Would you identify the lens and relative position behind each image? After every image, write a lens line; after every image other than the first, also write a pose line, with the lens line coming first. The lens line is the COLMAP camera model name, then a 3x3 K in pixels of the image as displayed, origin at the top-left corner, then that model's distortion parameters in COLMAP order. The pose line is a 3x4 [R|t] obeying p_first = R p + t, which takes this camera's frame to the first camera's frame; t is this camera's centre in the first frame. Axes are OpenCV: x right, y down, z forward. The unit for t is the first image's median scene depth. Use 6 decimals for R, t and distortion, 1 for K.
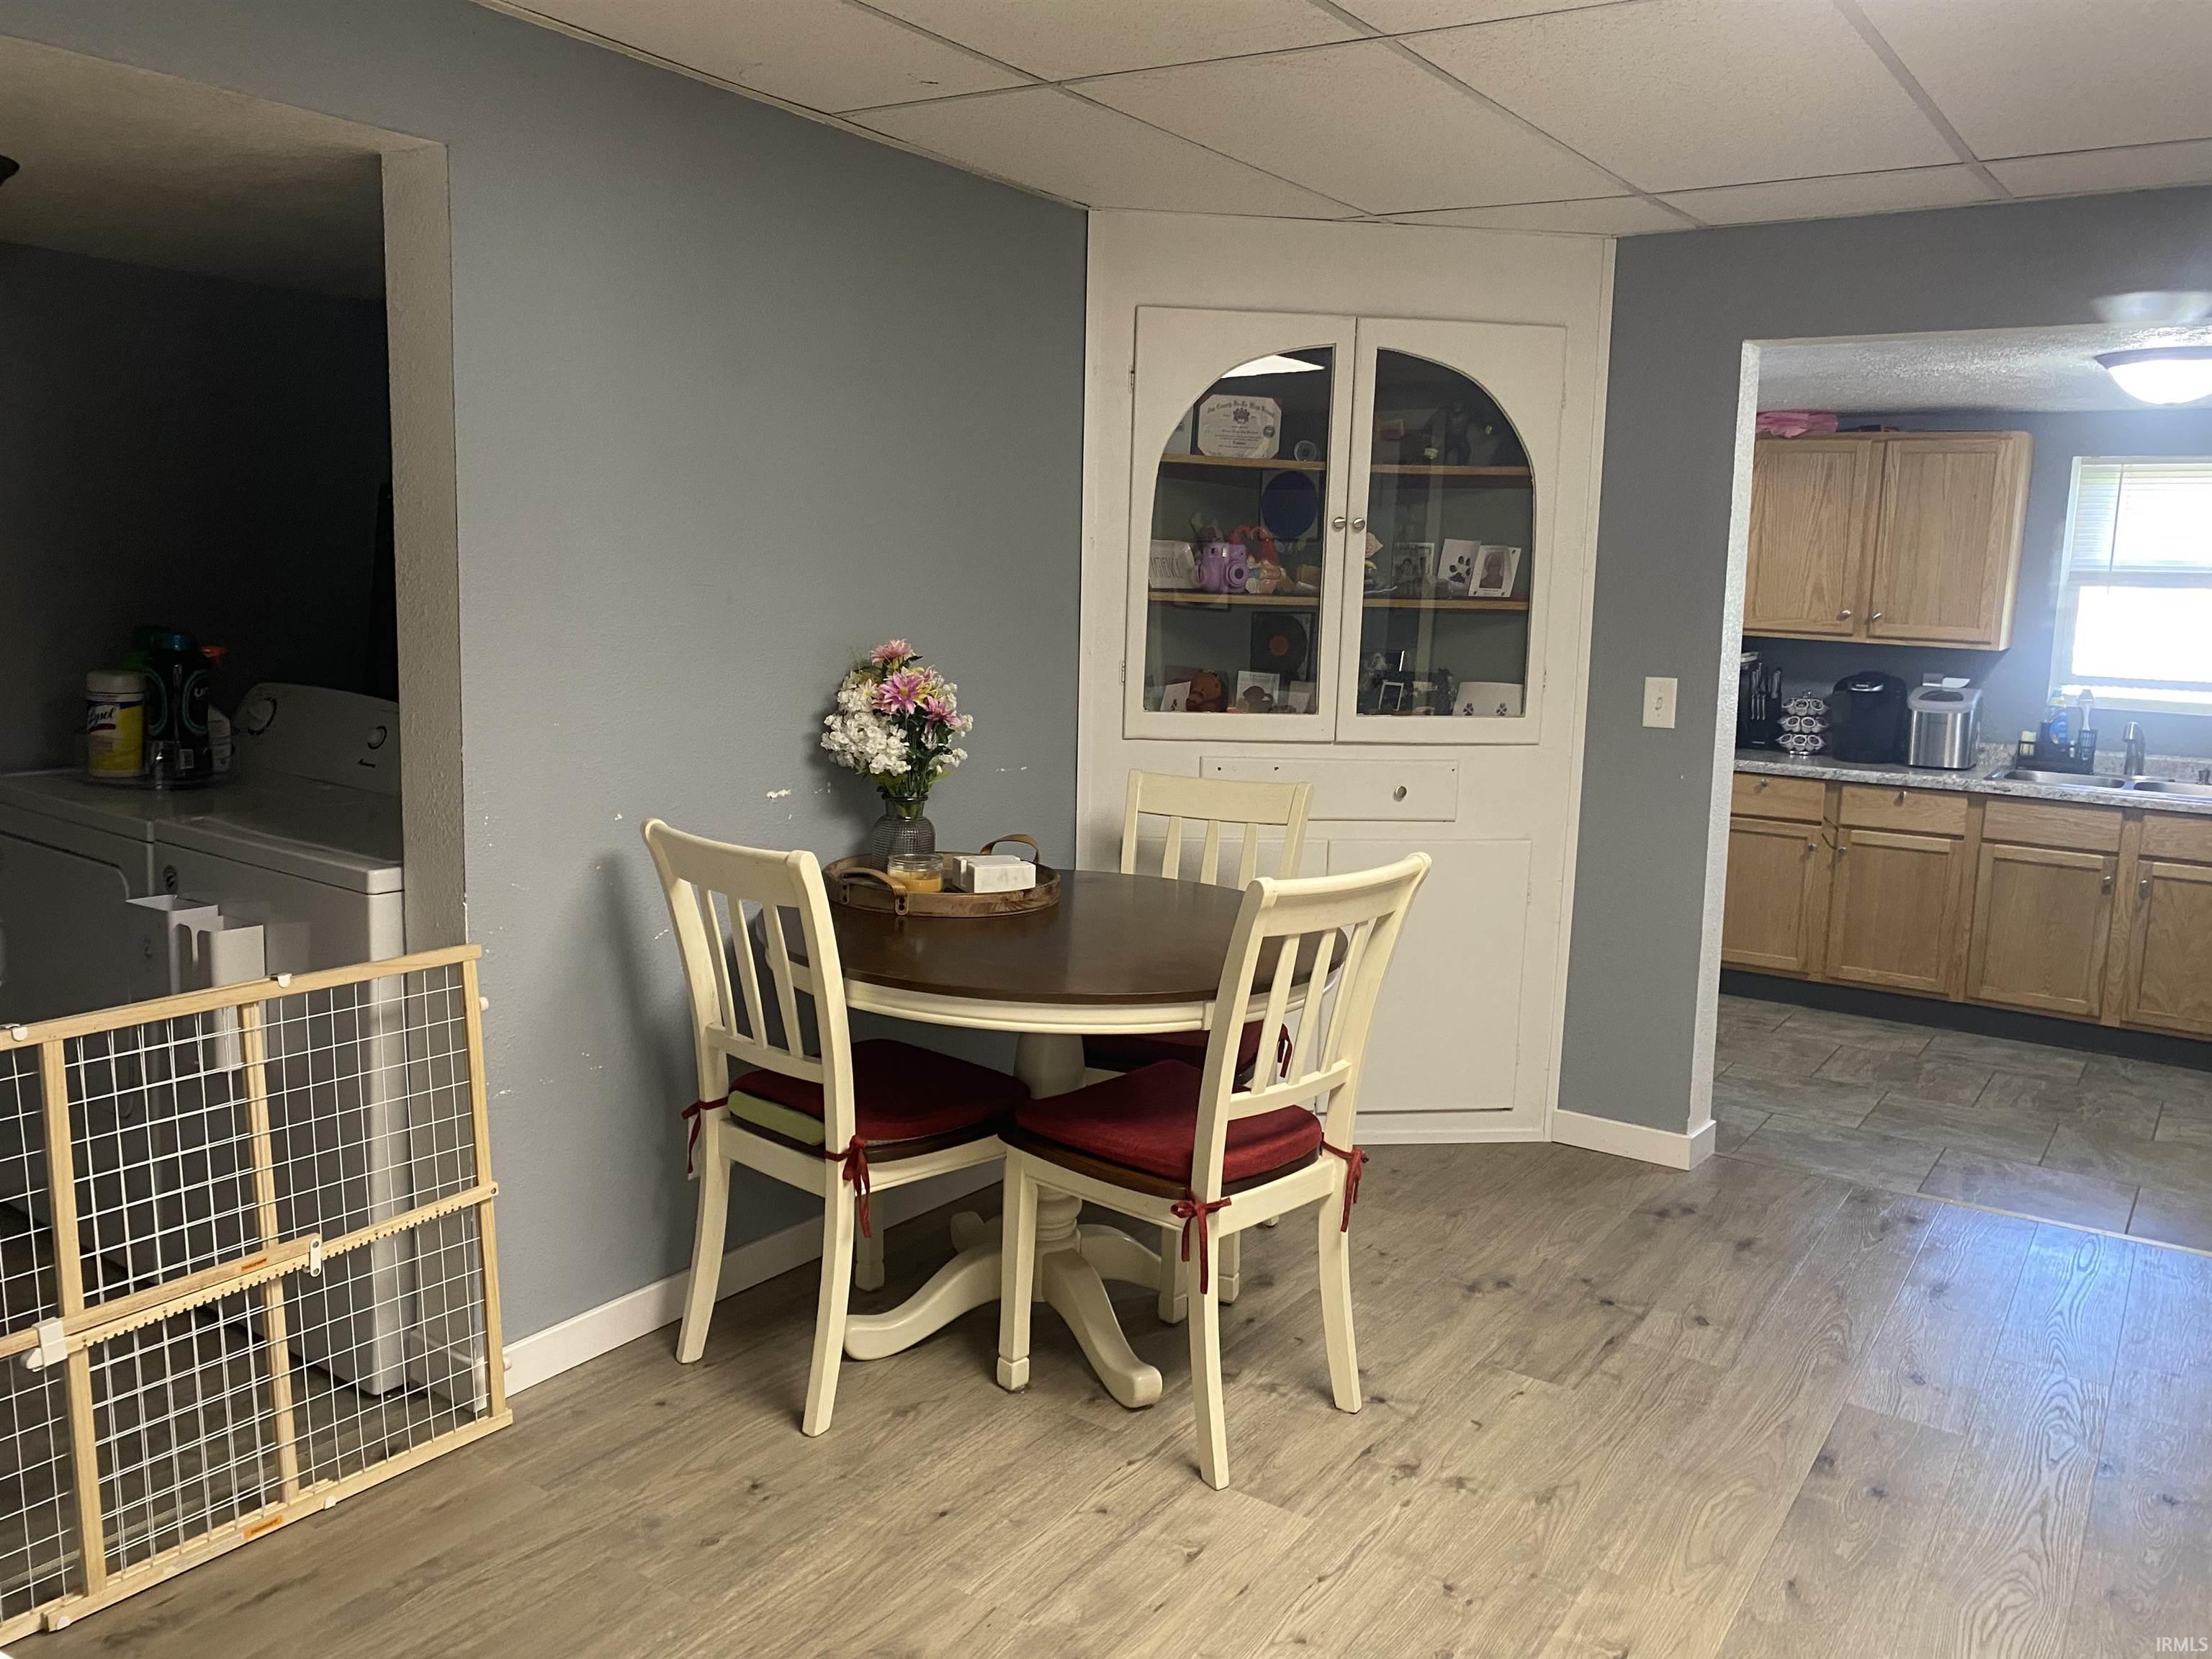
lens RADIAL K [[1694.9, 0, 1111.9], [0, 1694.9, 805.1], [0, 0, 1]] dist [0.011126, -0.001774]
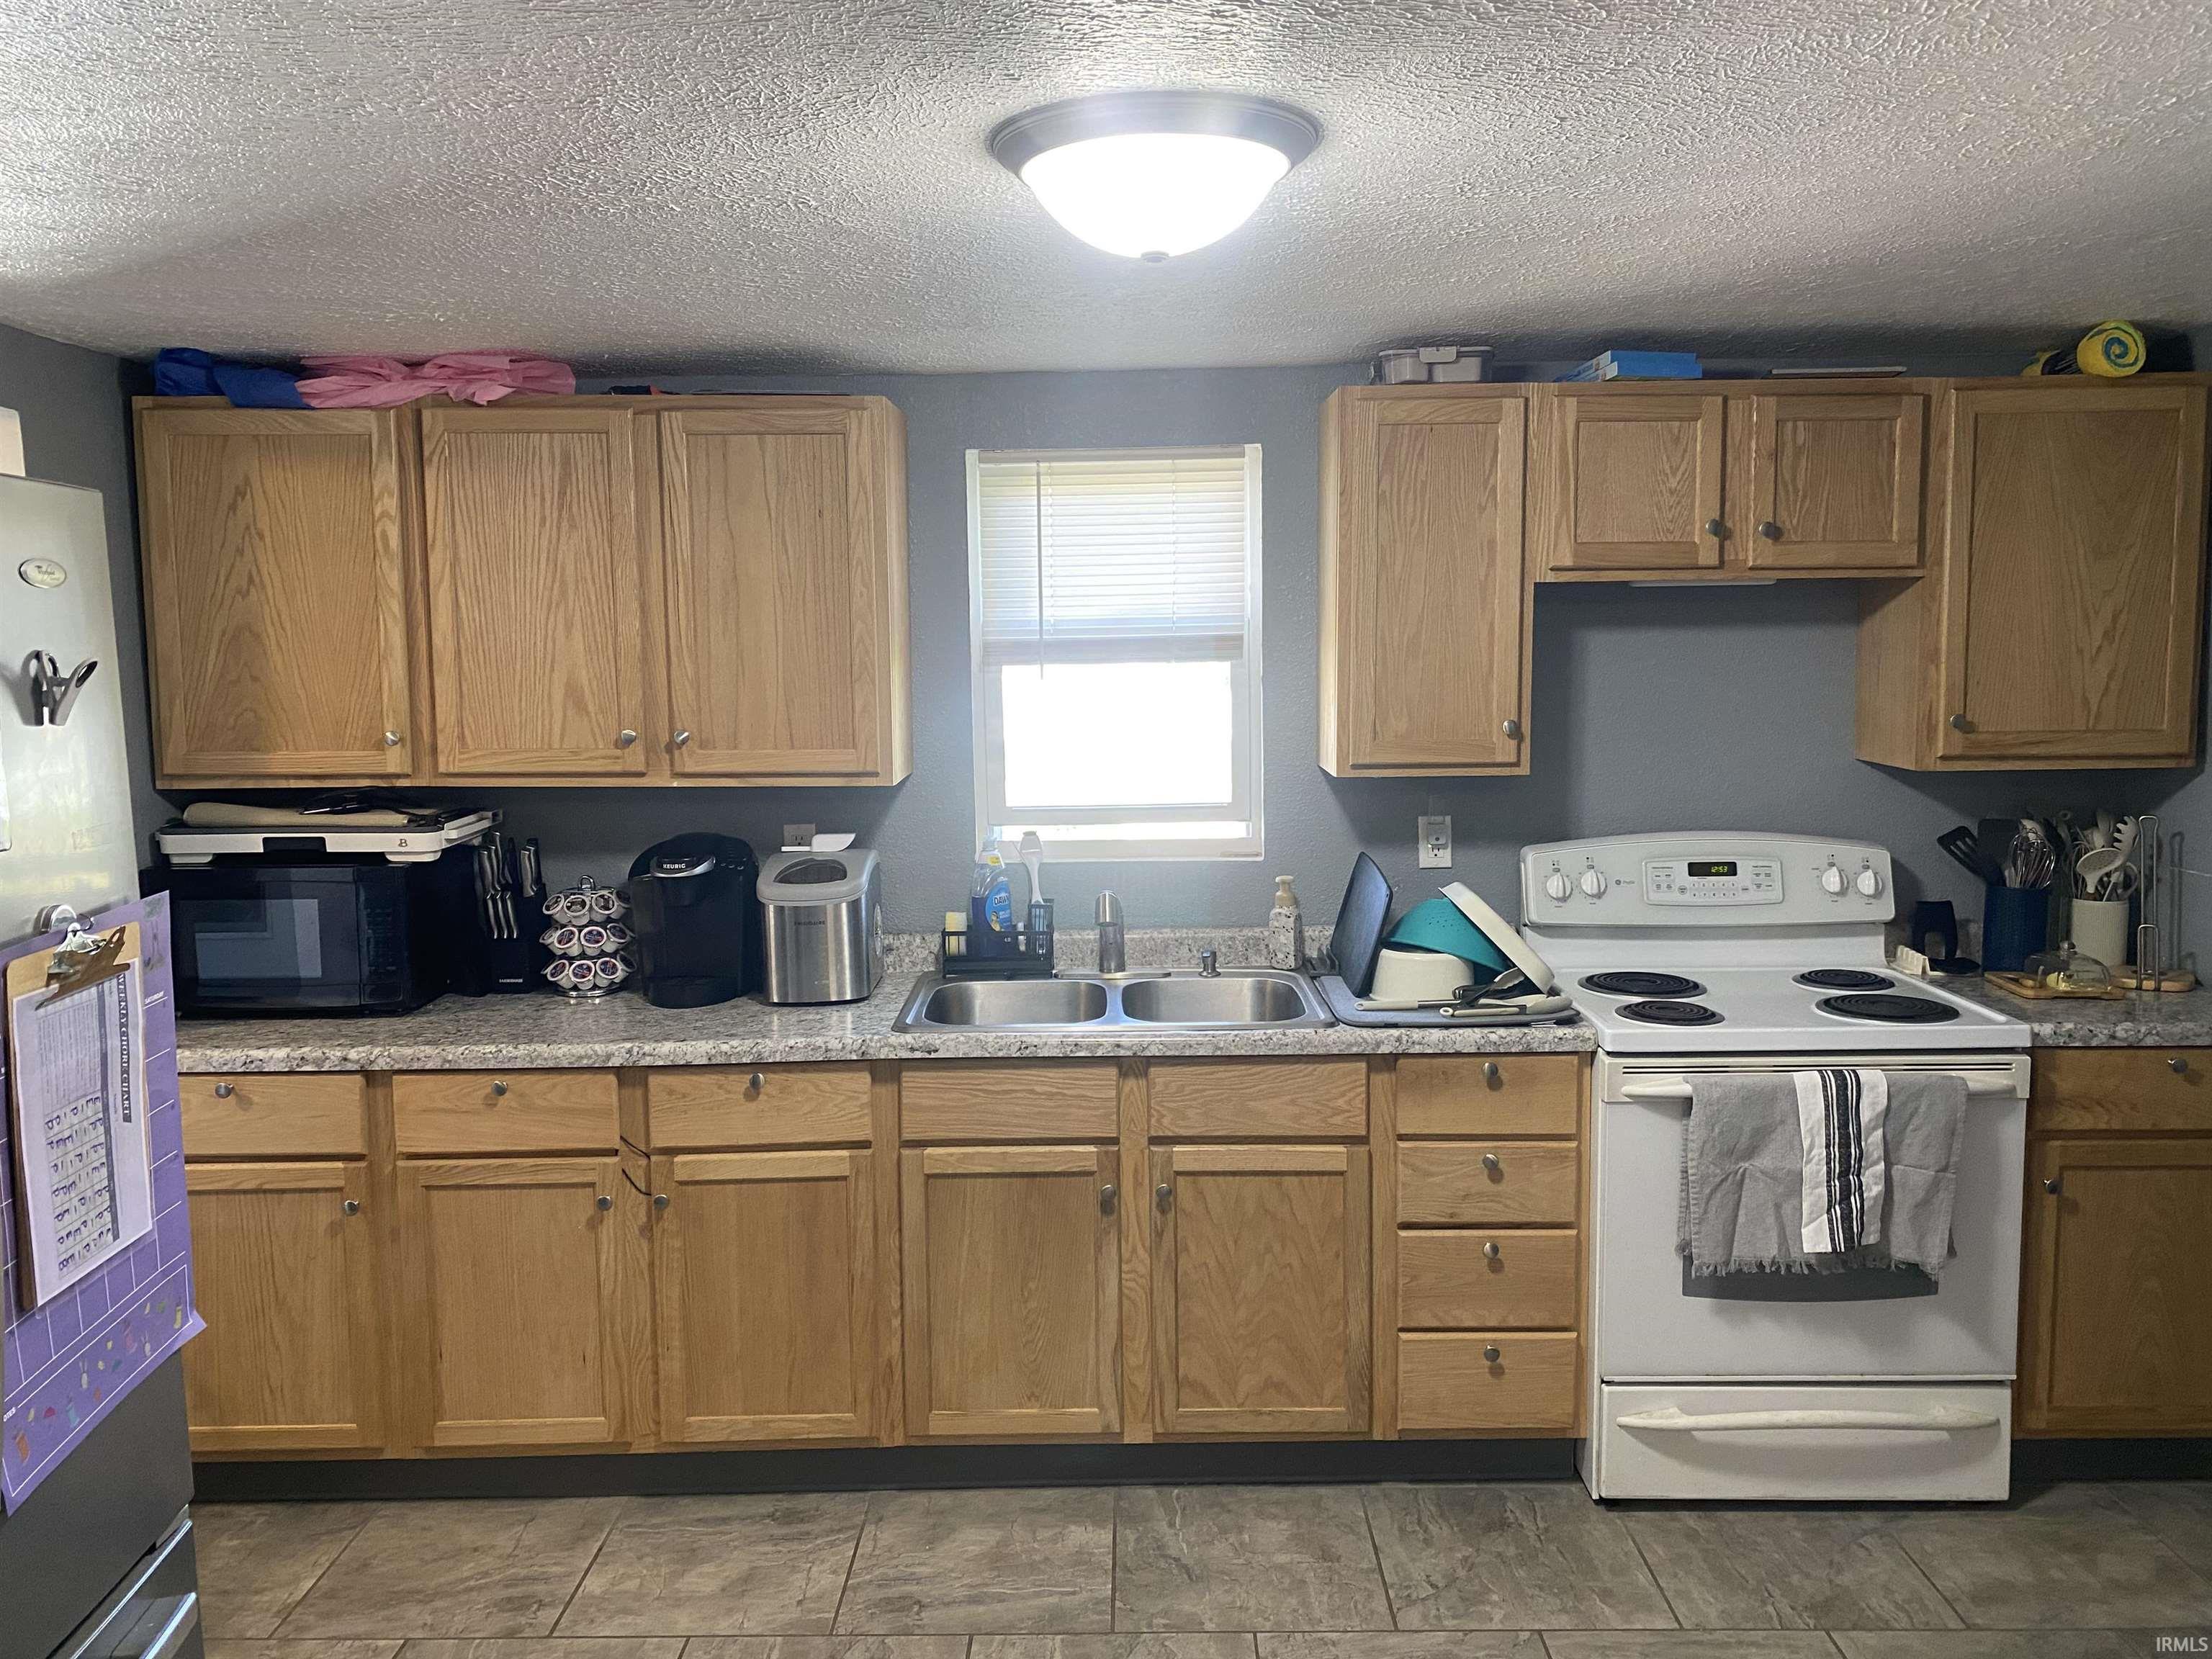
lens RADIAL K [[1694.9, 0, 1111.9], [0, 1694.9, 805.1], [0, 0, 1]] dist [0.011126, -0.001774]
pose [[0.829369, -0.090815, 0.551271, 0.270313], [0.112472, 0.993640, -0.005522, -0.073141], [-0.547263, 0.066582, 0.834308, 0.488949]]
